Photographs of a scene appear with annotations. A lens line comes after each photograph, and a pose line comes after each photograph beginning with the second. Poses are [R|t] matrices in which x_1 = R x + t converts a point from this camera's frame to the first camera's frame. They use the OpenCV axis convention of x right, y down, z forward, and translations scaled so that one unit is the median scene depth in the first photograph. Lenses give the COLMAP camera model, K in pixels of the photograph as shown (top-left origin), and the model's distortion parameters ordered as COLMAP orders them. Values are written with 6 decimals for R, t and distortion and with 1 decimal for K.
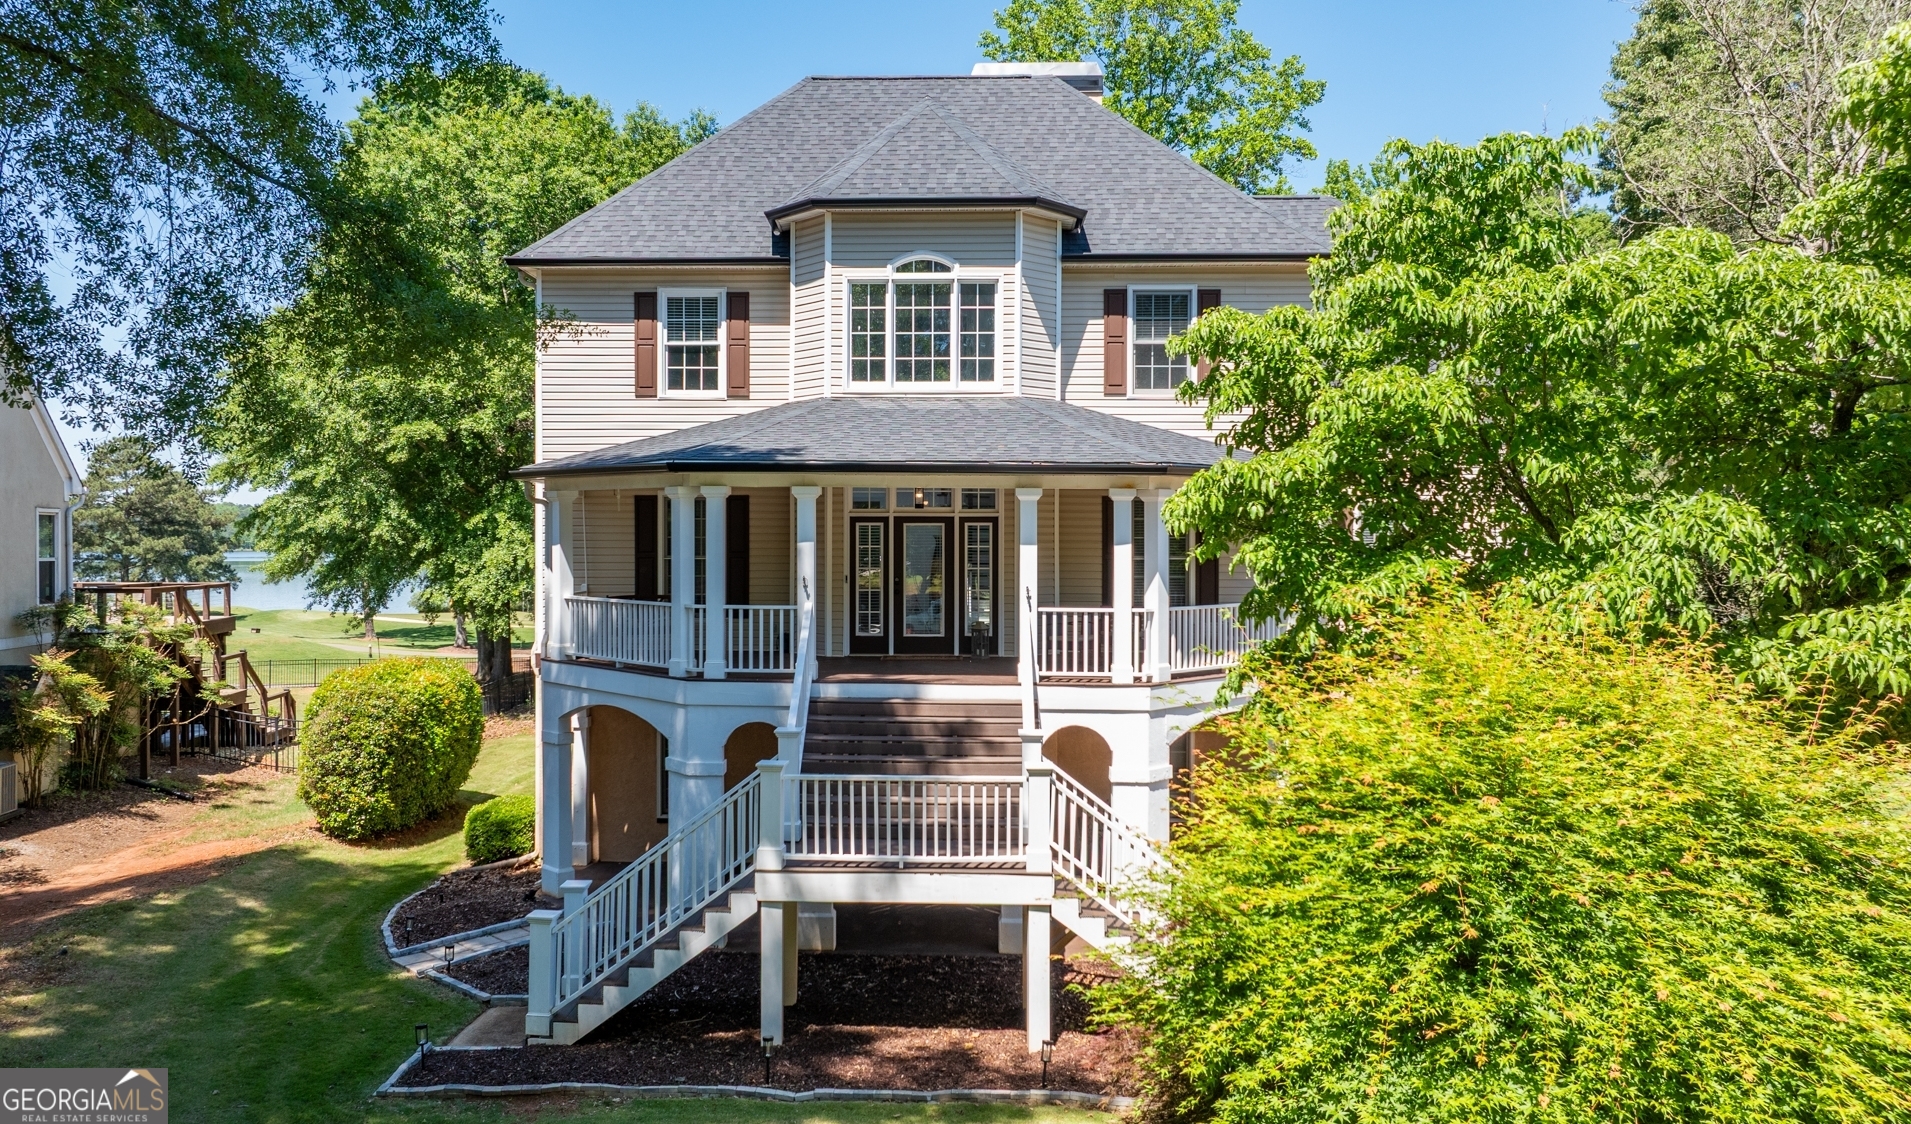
lens RADIAL K [[1398.8, 0, 949.8], [0, 1398.8, 559.2], [0, 0, 1]] dist [-0.013210, -0.004388]
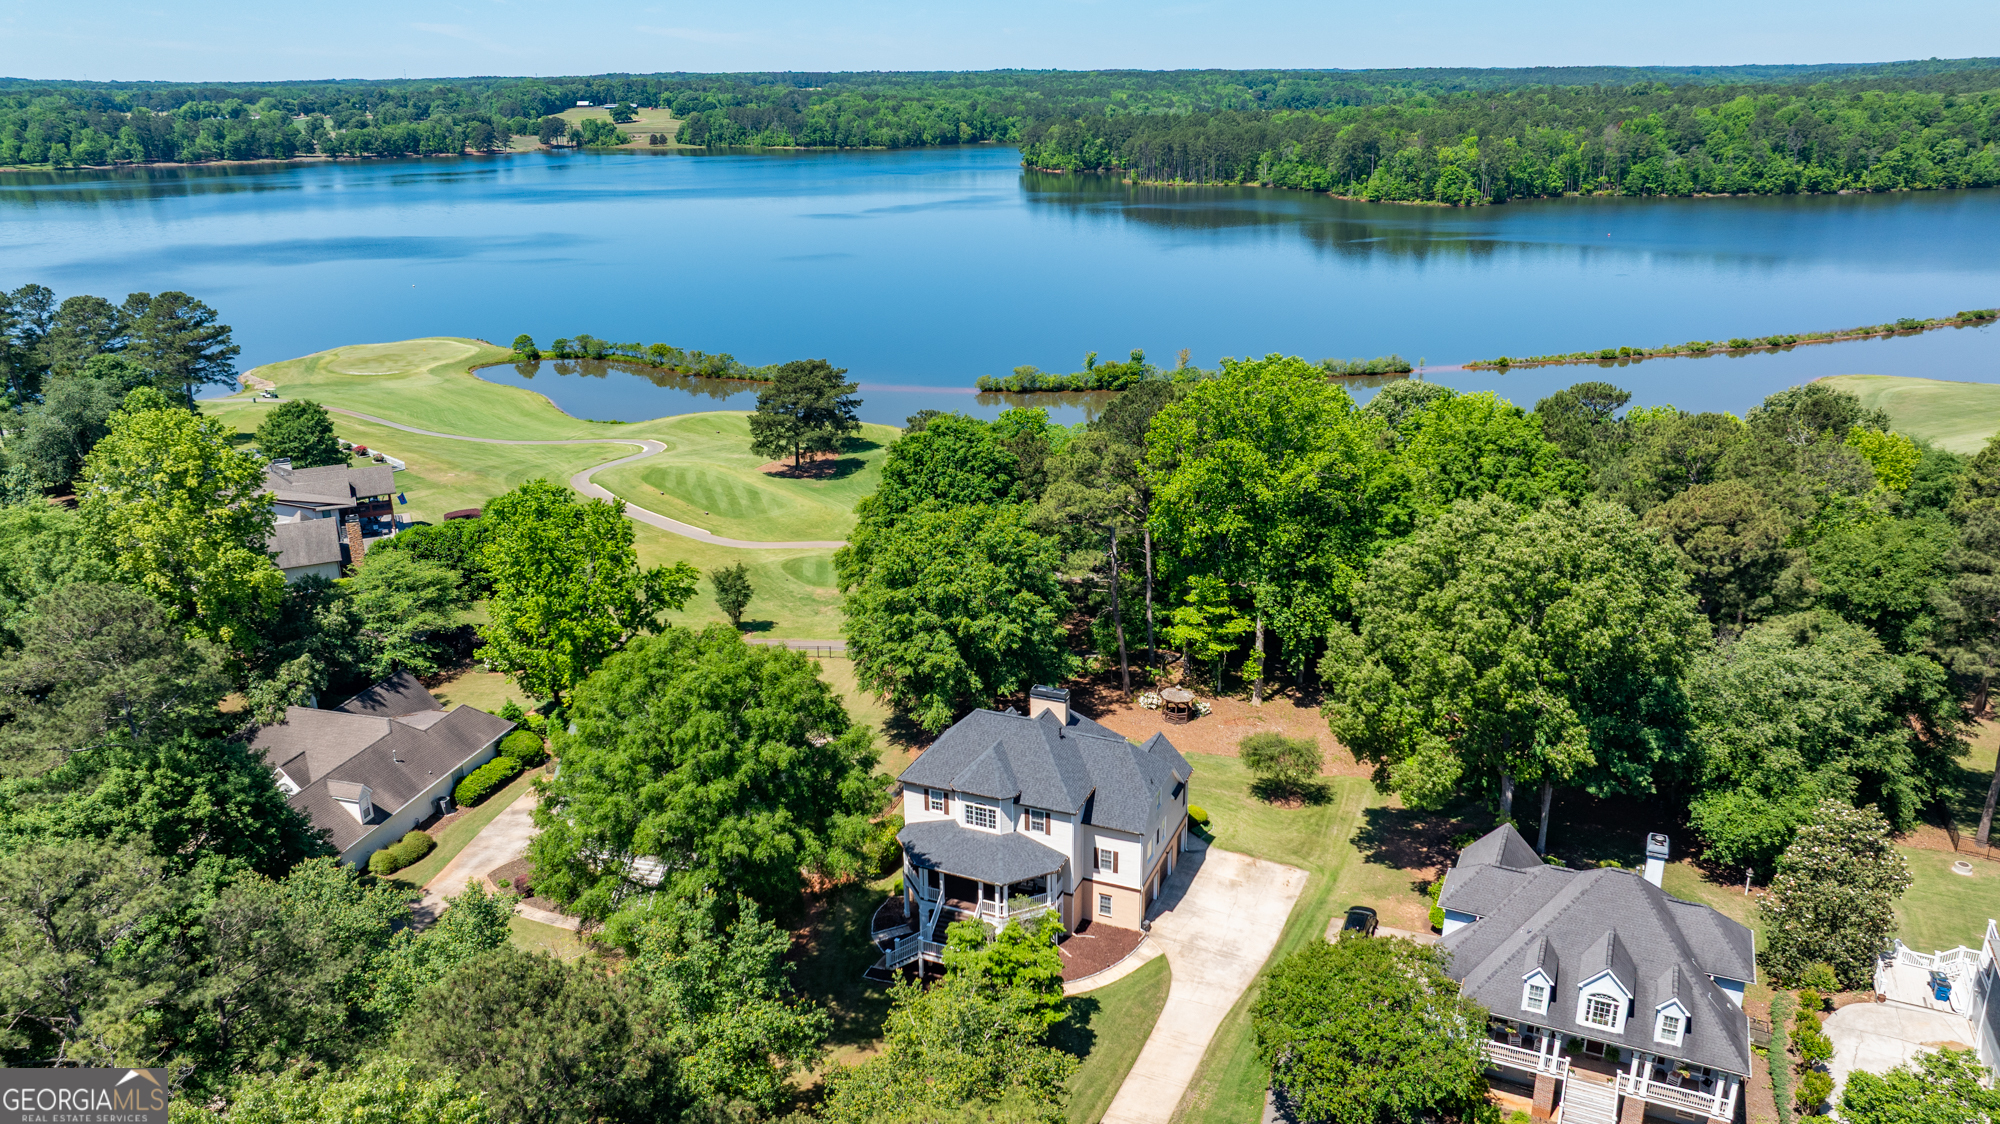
lens RADIAL K [[1397.2, 0, 1000.8], [0, 1397.2, 563.6], [0, 0, 1]] dist [-0.010913, 0.001804]
pose [[0.931194, 0.116465, -0.345418, 1.693293], [0.005914, 0.942636, 0.333771, -2.750952], [0.364476, -0.312849, 0.877088, -2.992155]]
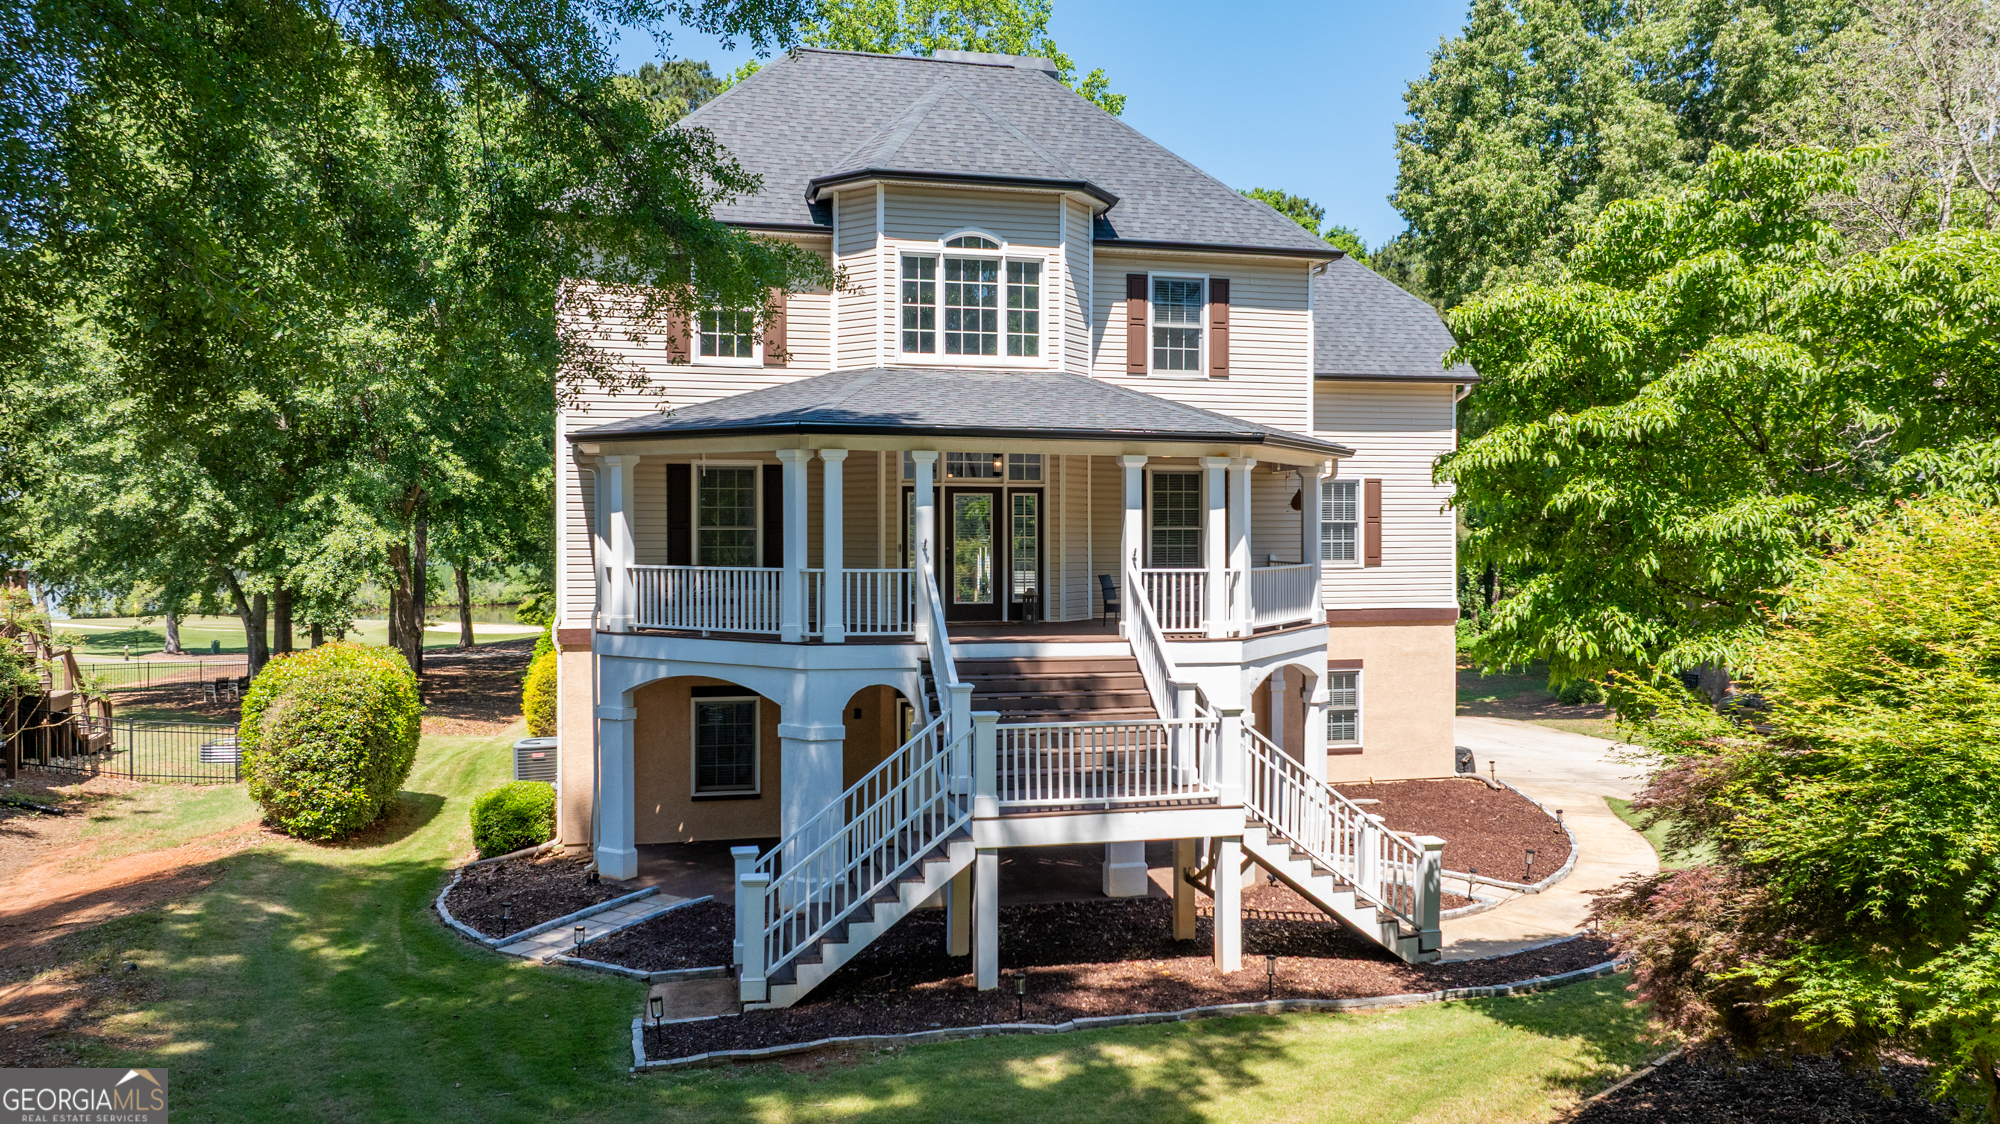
lens RADIAL K [[1397.2, 0, 1007.2], [0, 1397.2, 560.5], [0, 0, 1]] dist [-0.010913, 0.001804]
pose [[0.964168, -0.006373, 0.265215, -0.307551], [0.006295, 0.999980, 0.001147, 0.026112], [-0.265217, 0.000563, 0.964189, 0.006826]]
